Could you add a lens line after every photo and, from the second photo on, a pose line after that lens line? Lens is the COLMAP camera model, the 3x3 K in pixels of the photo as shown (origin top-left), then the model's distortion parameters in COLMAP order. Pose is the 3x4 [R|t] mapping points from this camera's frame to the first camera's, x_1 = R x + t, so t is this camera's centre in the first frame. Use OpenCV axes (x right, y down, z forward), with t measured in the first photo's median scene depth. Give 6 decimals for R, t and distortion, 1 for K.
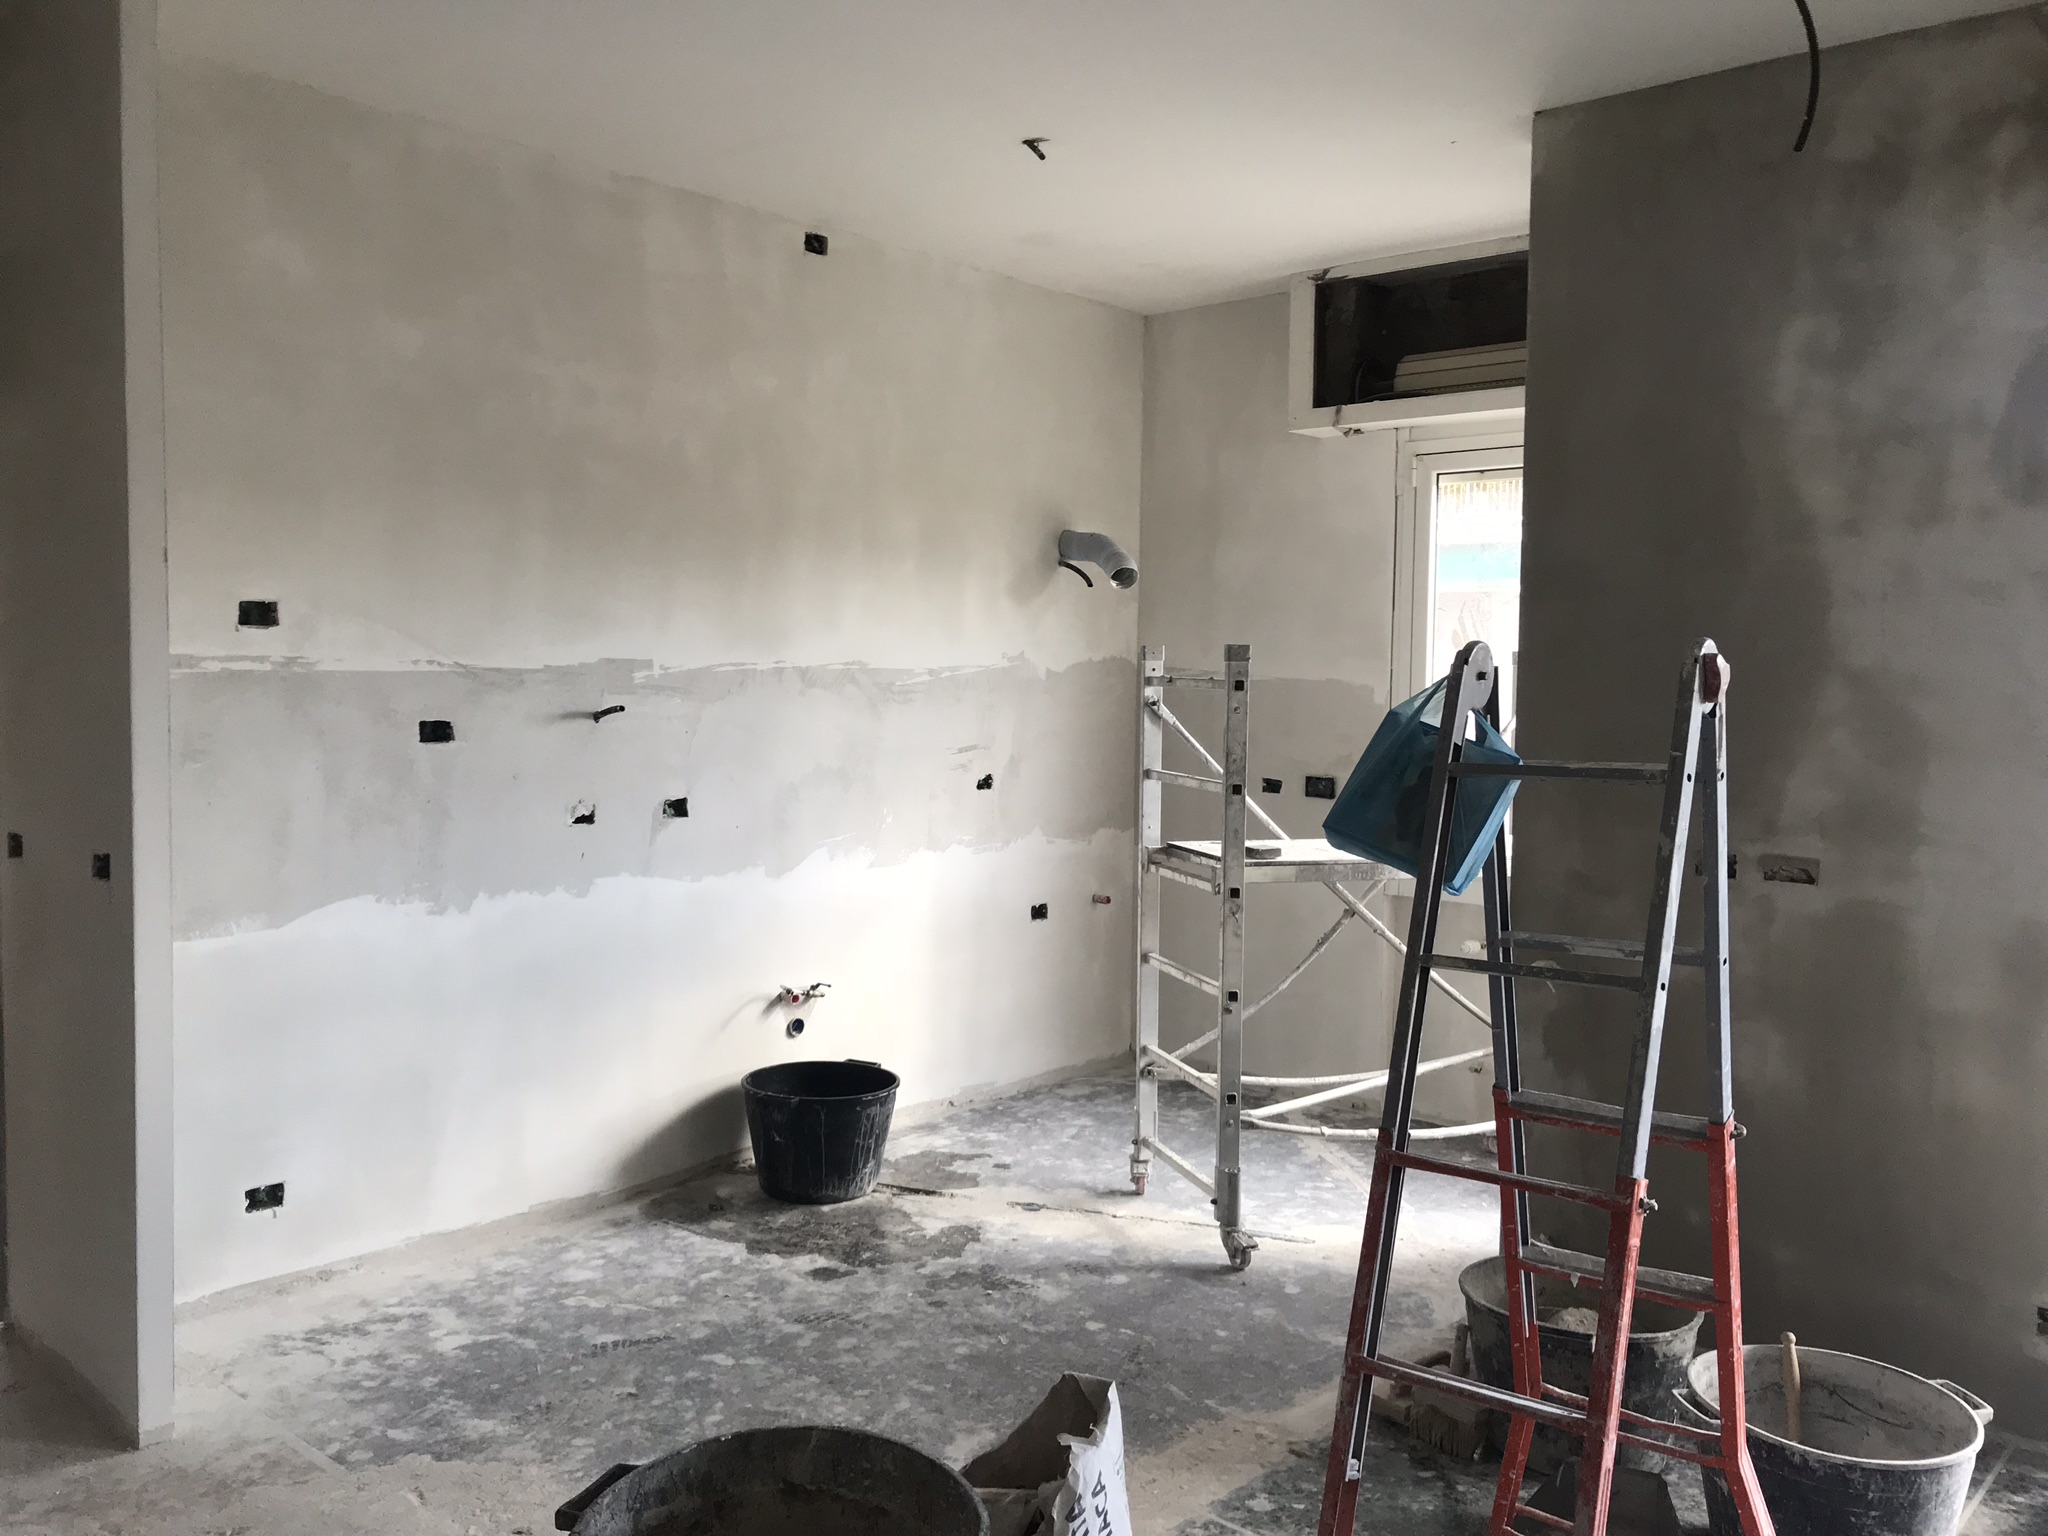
lens RADIAL K [[1673.5, 0, 1023.5], [0, 1673.5, 766.5], [0, 0, 1]] dist [0.016426, -0.038945]
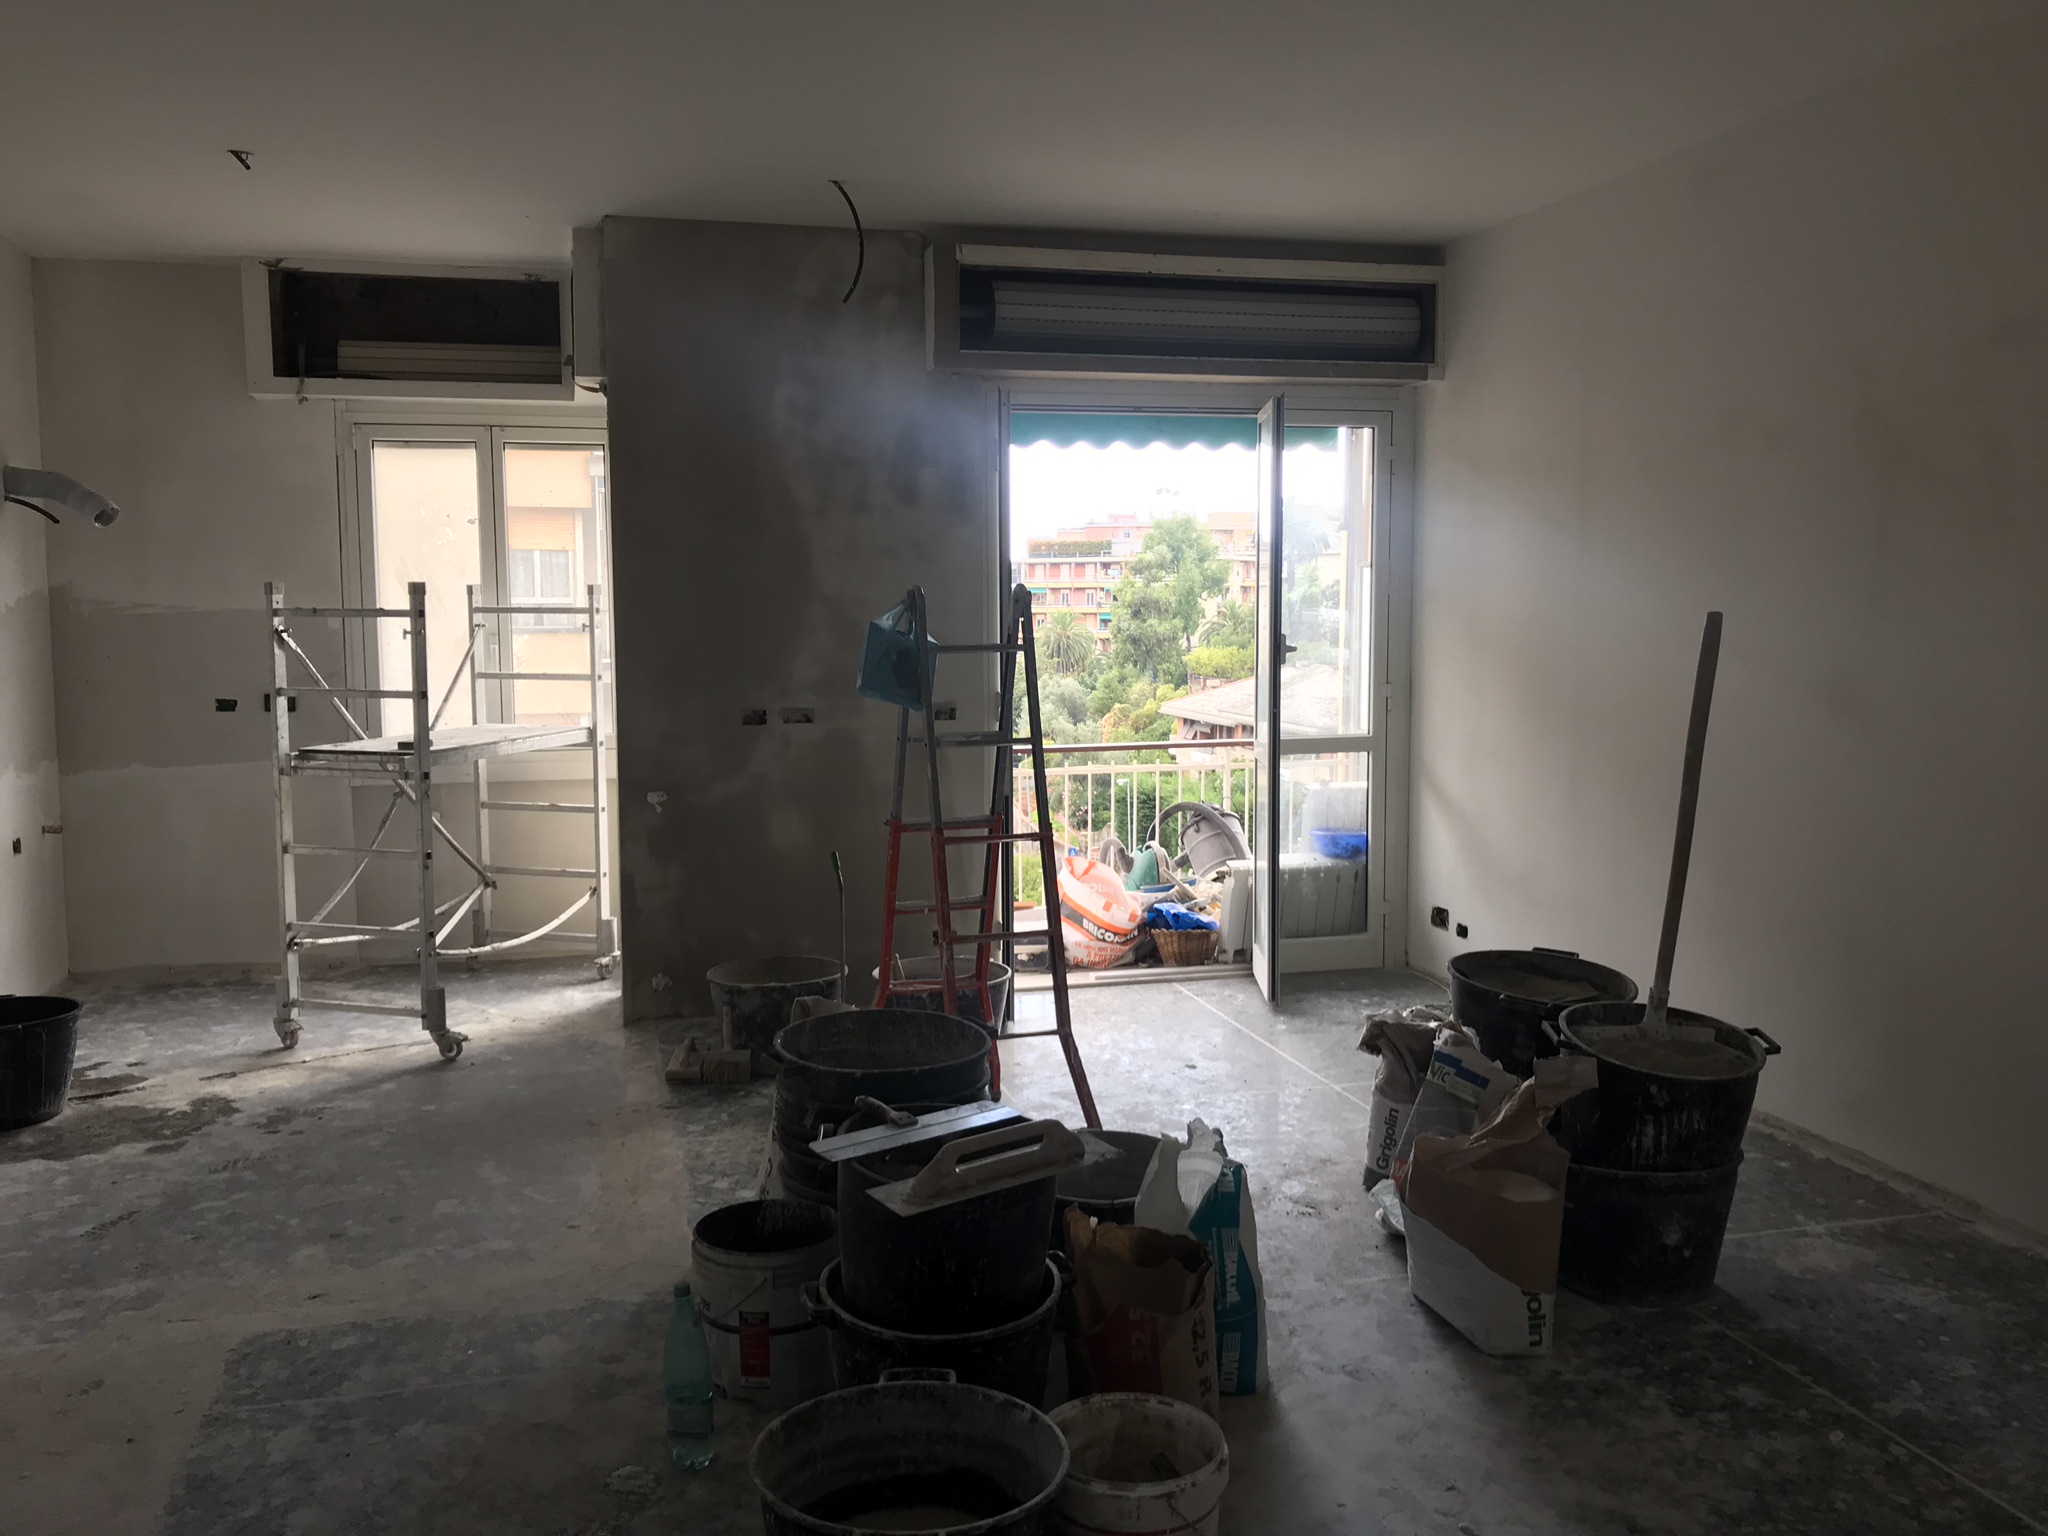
lens RADIAL K [[1673.5, 0, 1019.7], [0, 1673.5, 768.1], [0, 0, 1]] dist [0.016426, -0.038945]
pose [[0.543561, -0.098177, 0.833609, -0.696017], [0.060242, 0.995138, 0.077919, -0.003066], [-0.837205, 0.007864, 0.546832, -0.090713]]
